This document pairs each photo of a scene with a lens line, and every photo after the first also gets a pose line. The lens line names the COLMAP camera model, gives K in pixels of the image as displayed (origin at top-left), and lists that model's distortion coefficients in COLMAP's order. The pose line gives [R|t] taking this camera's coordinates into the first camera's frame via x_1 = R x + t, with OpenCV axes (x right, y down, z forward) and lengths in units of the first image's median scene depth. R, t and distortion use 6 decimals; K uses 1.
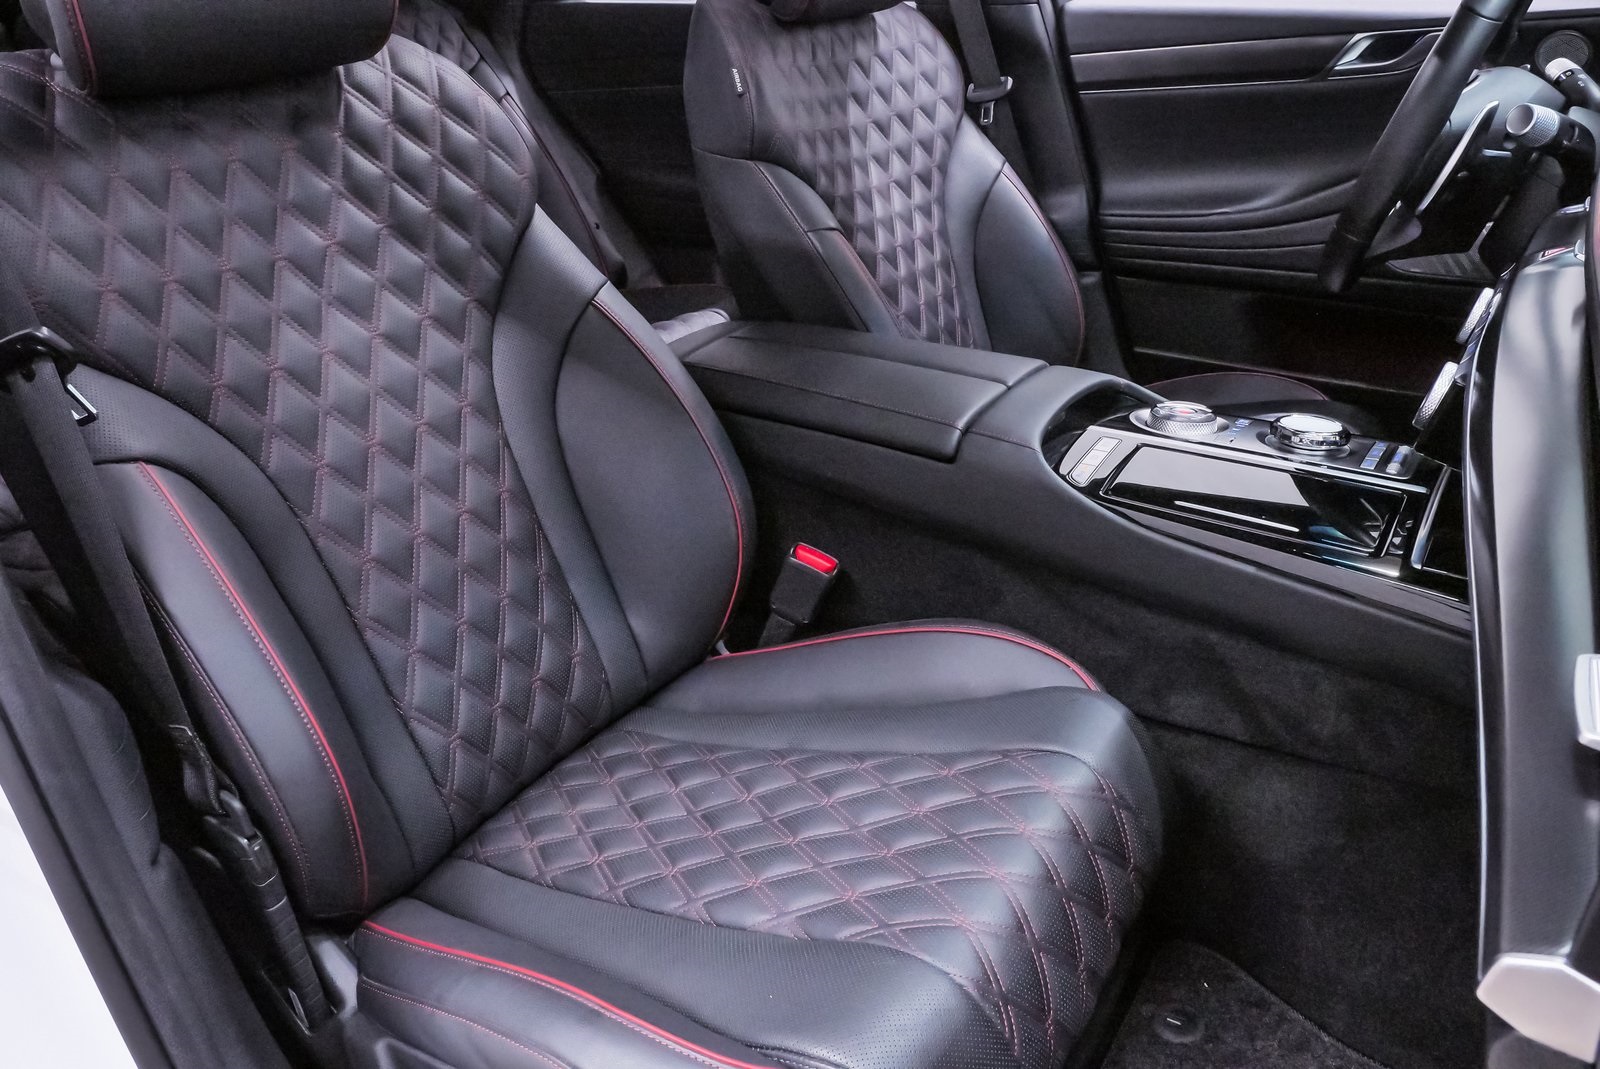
lens RADIAL K [[1166.4, 0, 789.6], [0, 1166.4, 541.4], [0, 0, 1]] dist [-0.048485, 0.017958]
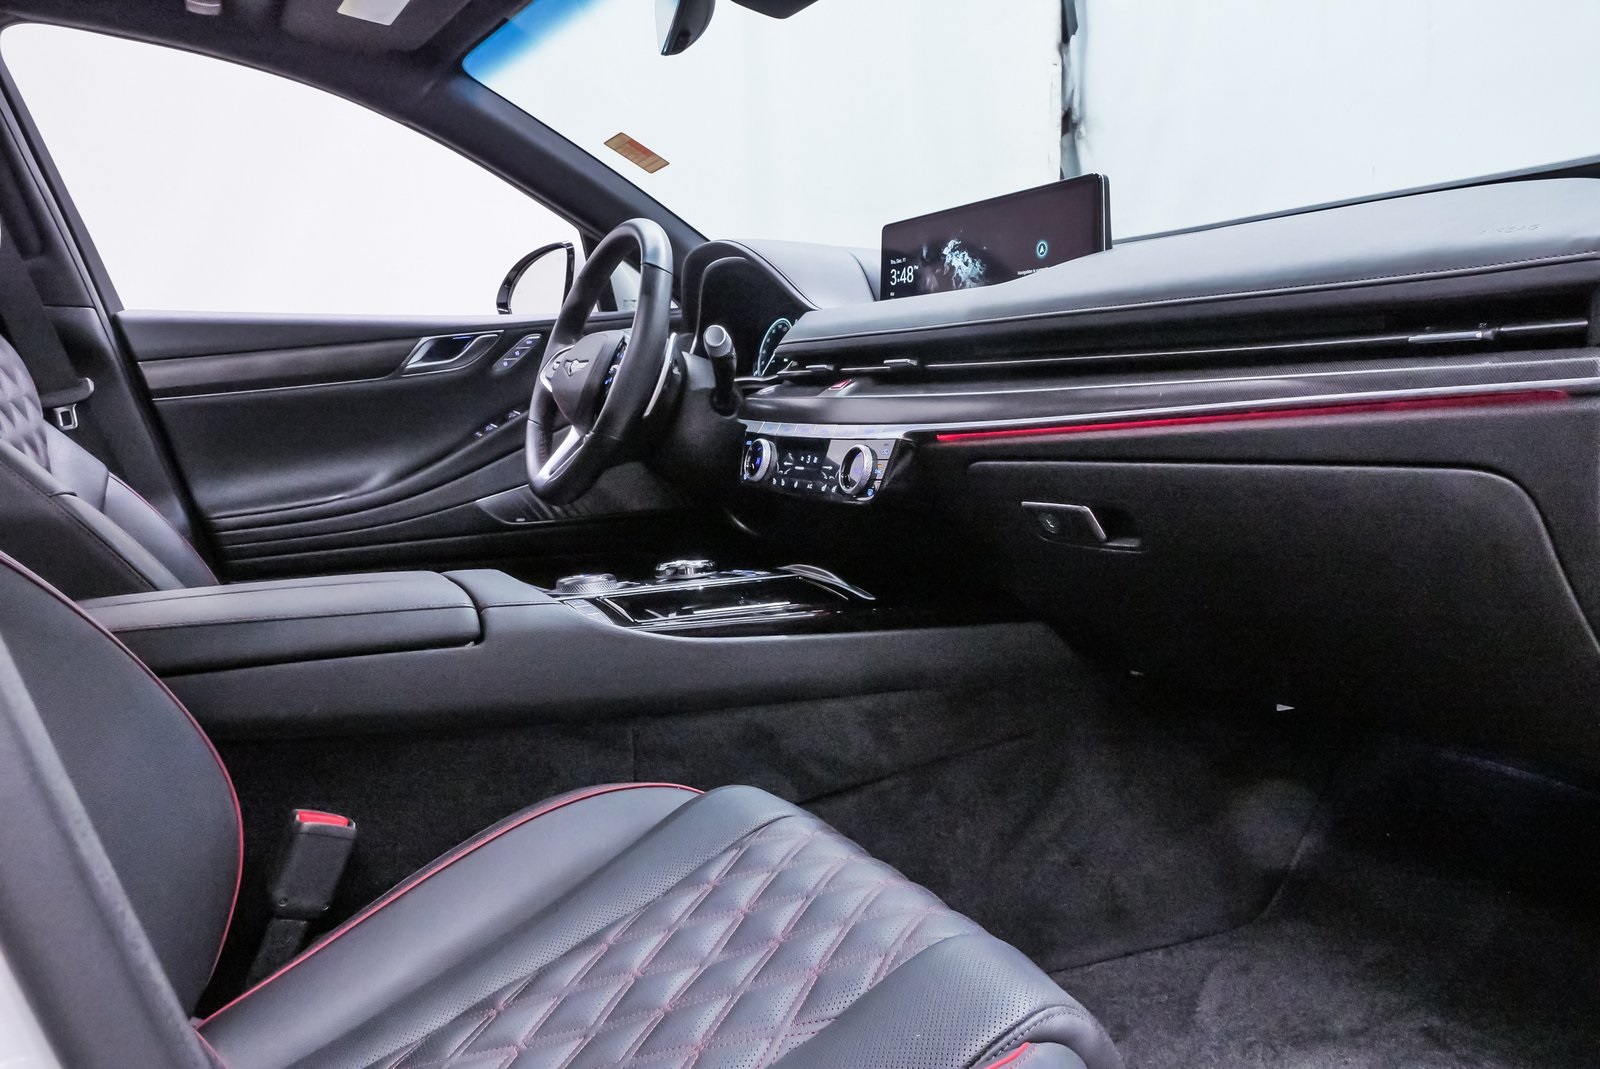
lens RADIAL K [[1166.4, 0, 794.9], [0, 1166.4, 532.3], [0, 0, 1]] dist [-0.048485, 0.017958]
pose [[0.466312, -0.071978, 0.881687, -0.504628], [0.403623, 0.904204, -0.139654, 0.076804], [-0.787173, 0.420992, 0.450694, 0.310010]]
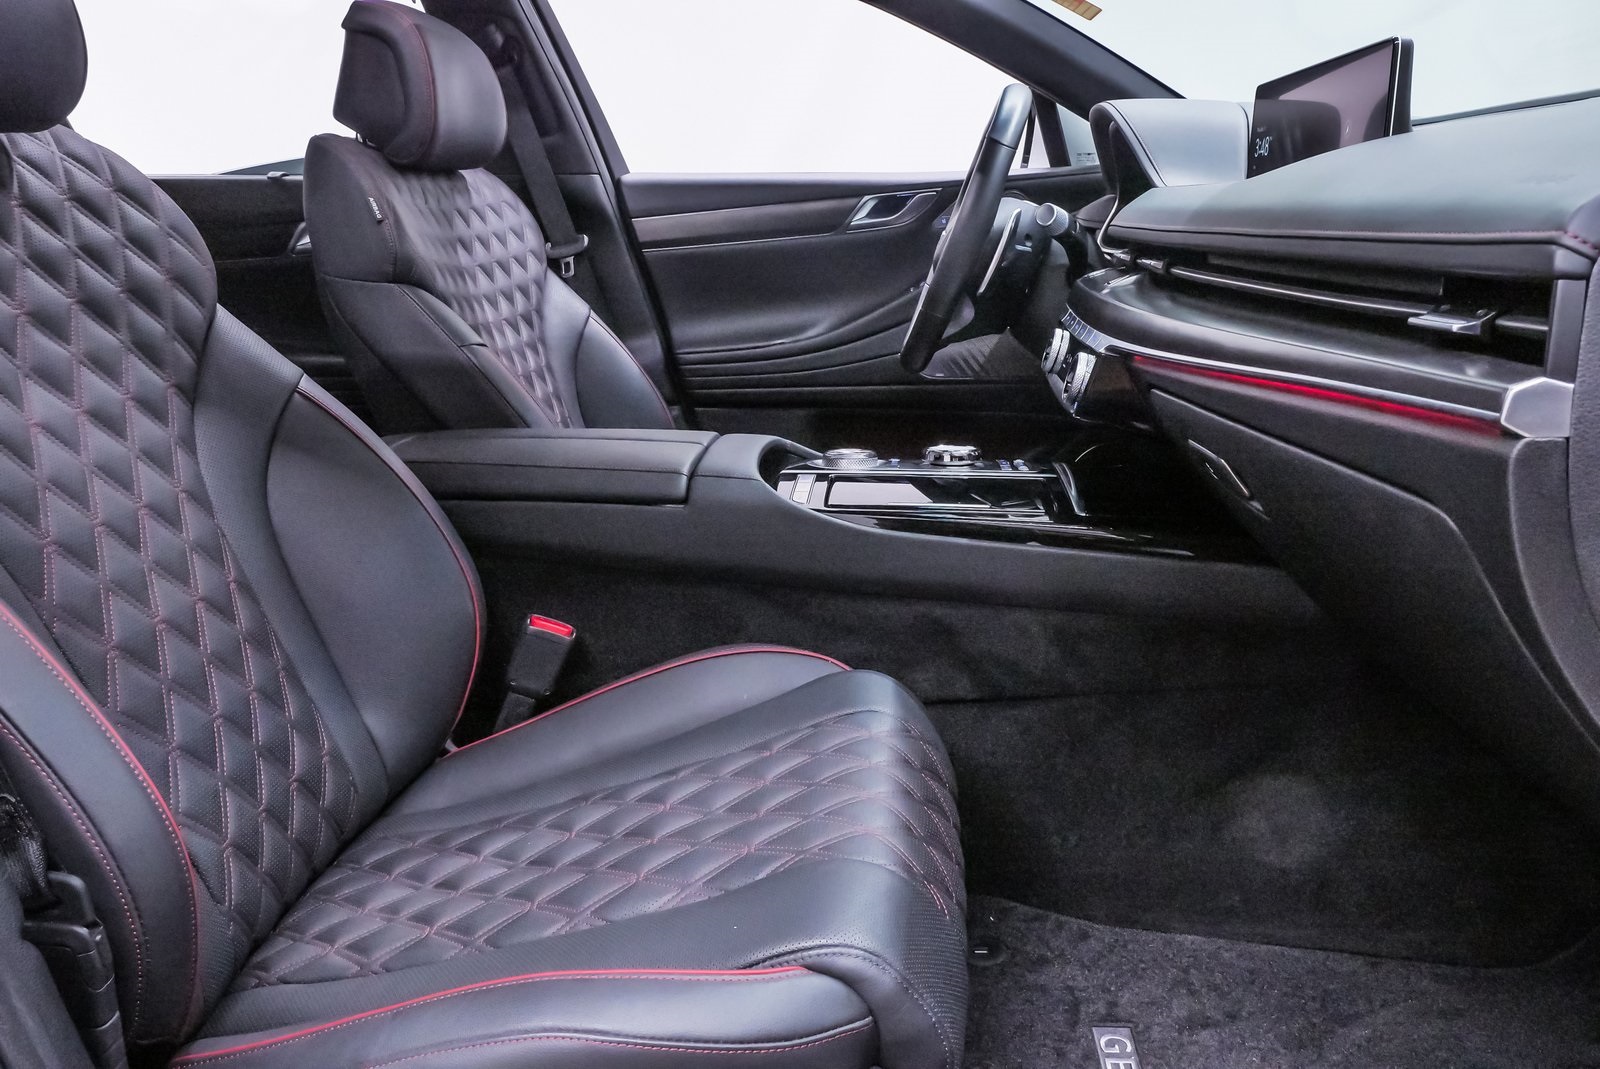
lens RADIAL K [[1166.4, 0, 797.0], [0, 1166.4, 541.3], [0, 0, 1]] dist [-0.048485, 0.017958]
pose [[0.883005, -0.096543, 0.459326, -0.247024], [0.188557, 0.969141, -0.158784, 0.143968], [-0.429823, 0.226816, 0.873960, 0.004303]]
